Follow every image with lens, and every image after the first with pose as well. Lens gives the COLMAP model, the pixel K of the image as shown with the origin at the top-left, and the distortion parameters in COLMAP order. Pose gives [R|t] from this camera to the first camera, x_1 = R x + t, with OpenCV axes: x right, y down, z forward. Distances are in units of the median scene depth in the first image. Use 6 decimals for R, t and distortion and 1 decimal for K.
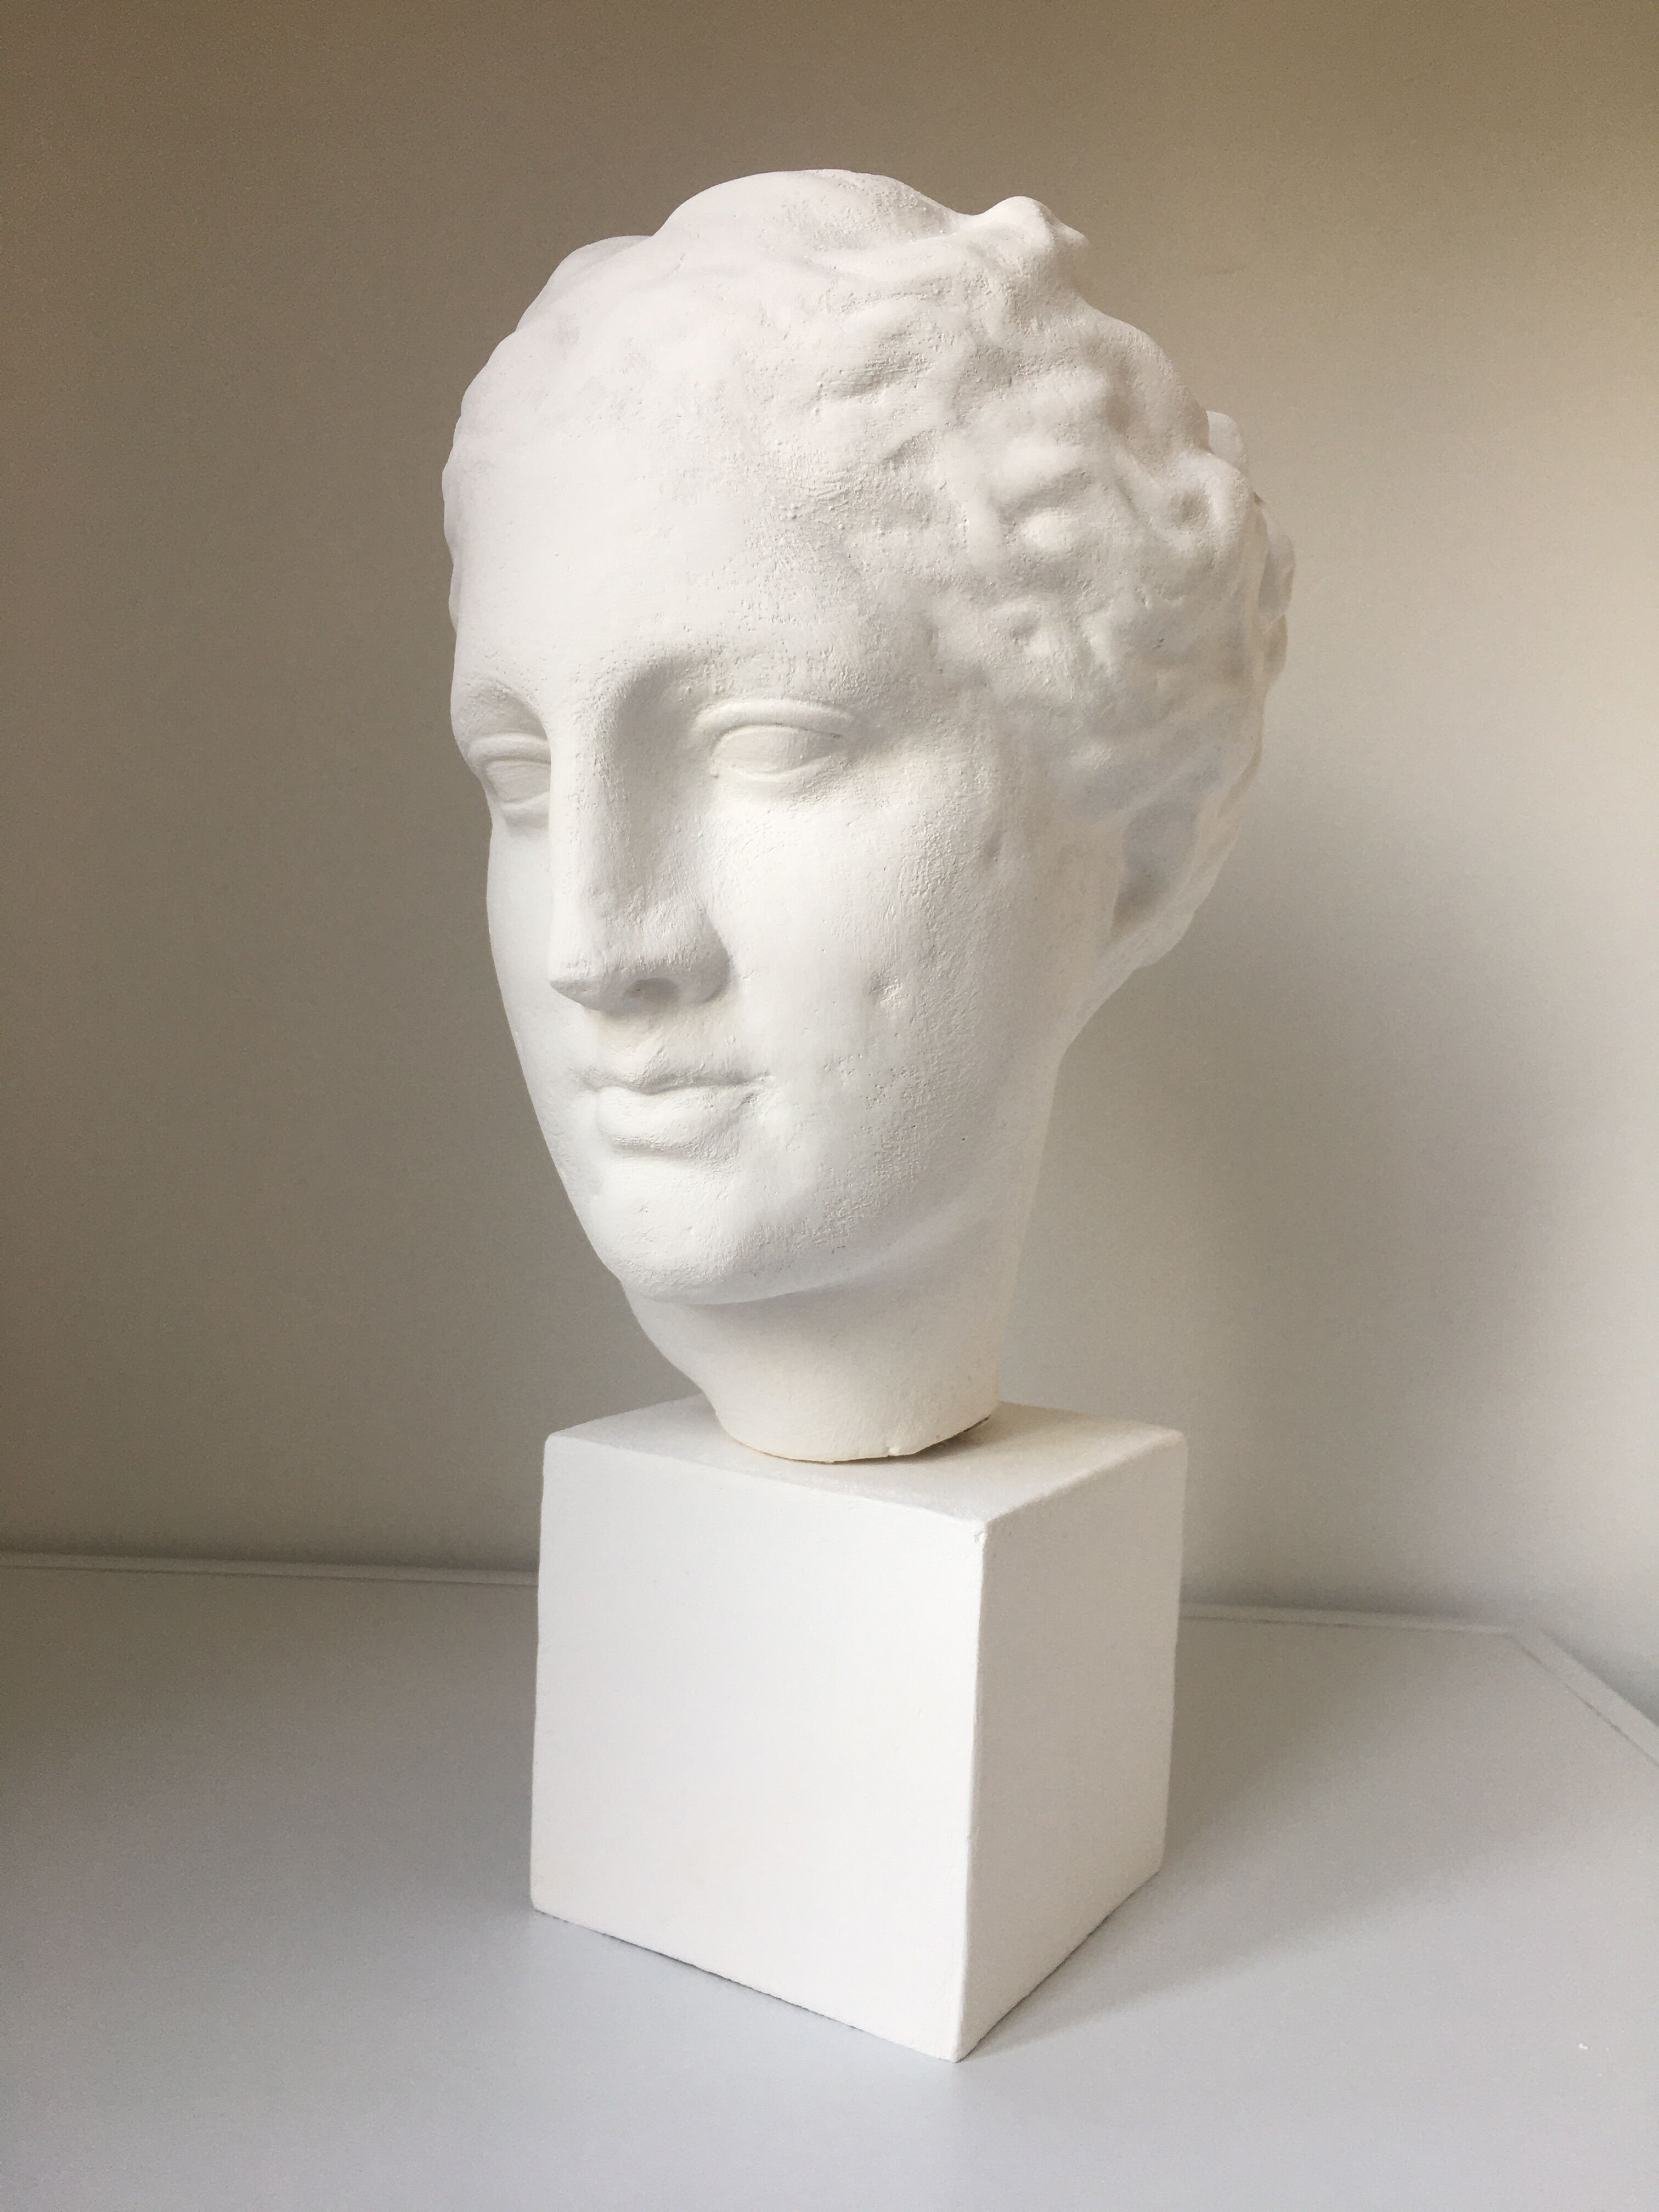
lens RADIAL K [[1872.6, 0, 808.2], [0, 1872.6, 1103.1], [0, 0, 1]] dist [0.118302, -0.002584]
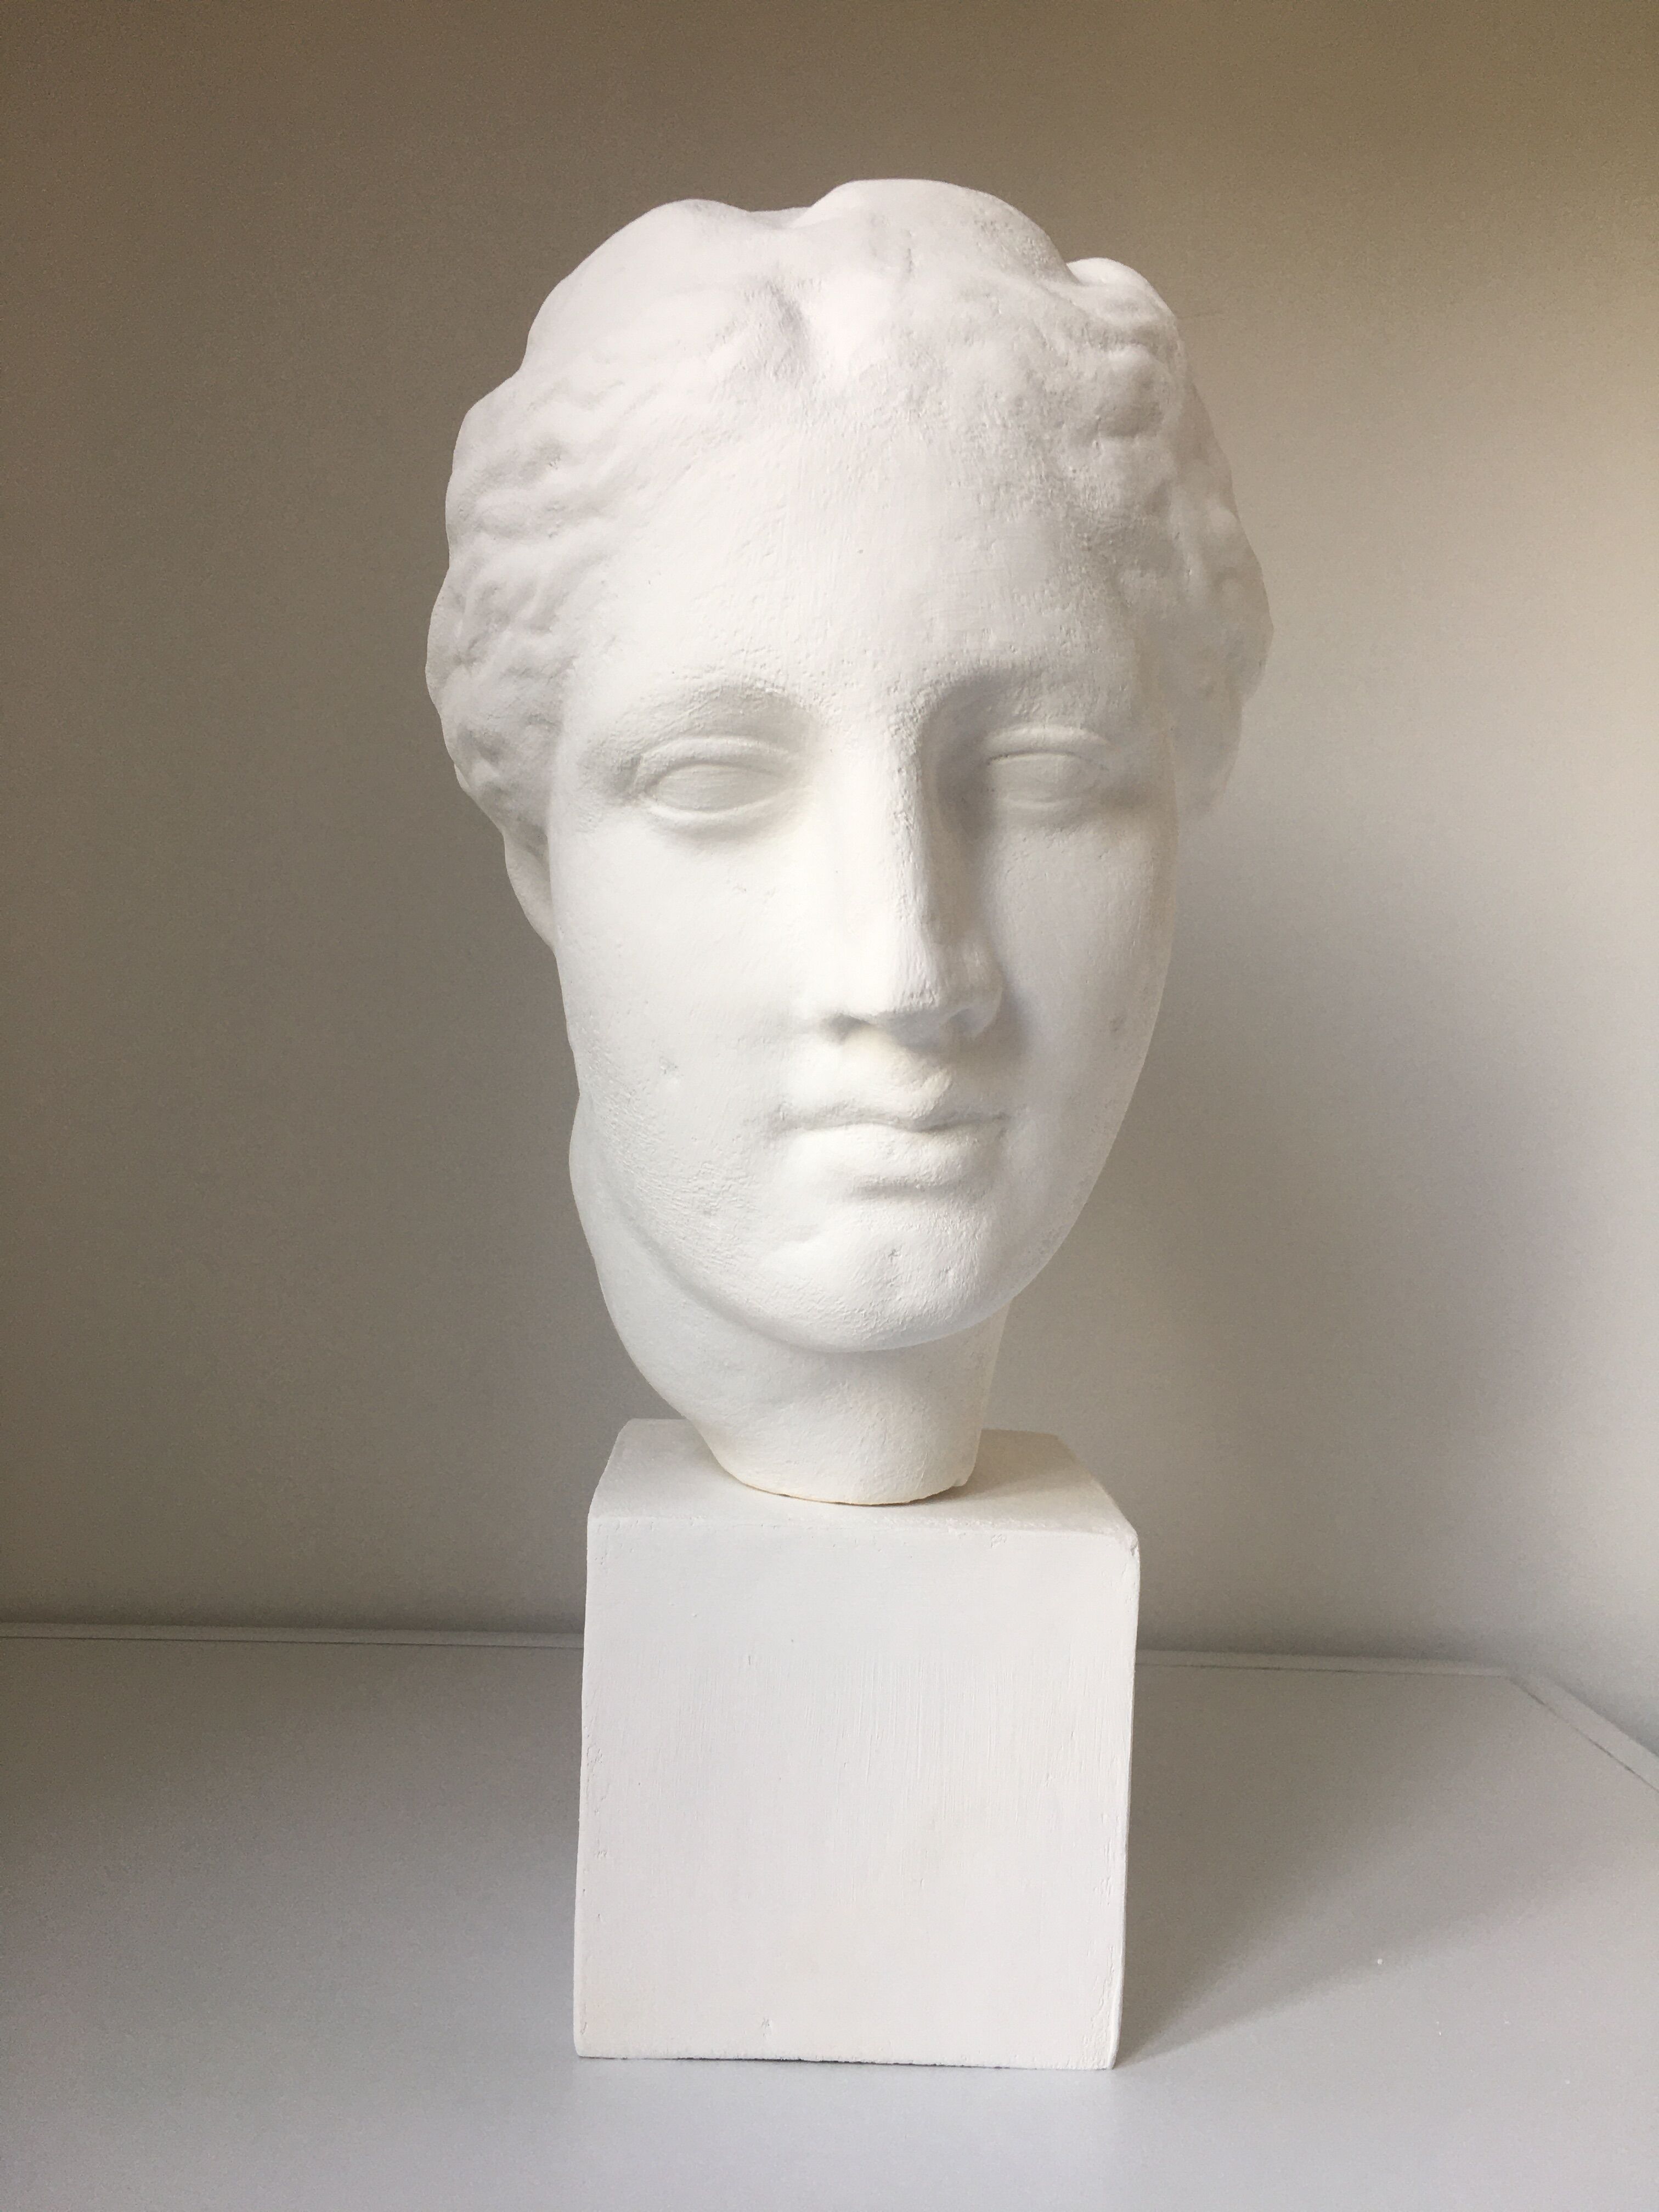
lens RADIAL K [[1872.6, 0, 812.9], [0, 1872.6, 1109.0], [0, 0, 1]] dist [0.118302, -0.002584]
pose [[0.835888, -0.021631, 0.548474, -0.647701], [0.025861, 0.999666, 0.000013, -0.017203], [-0.548290, 0.014173, 0.836168, 0.238040]]
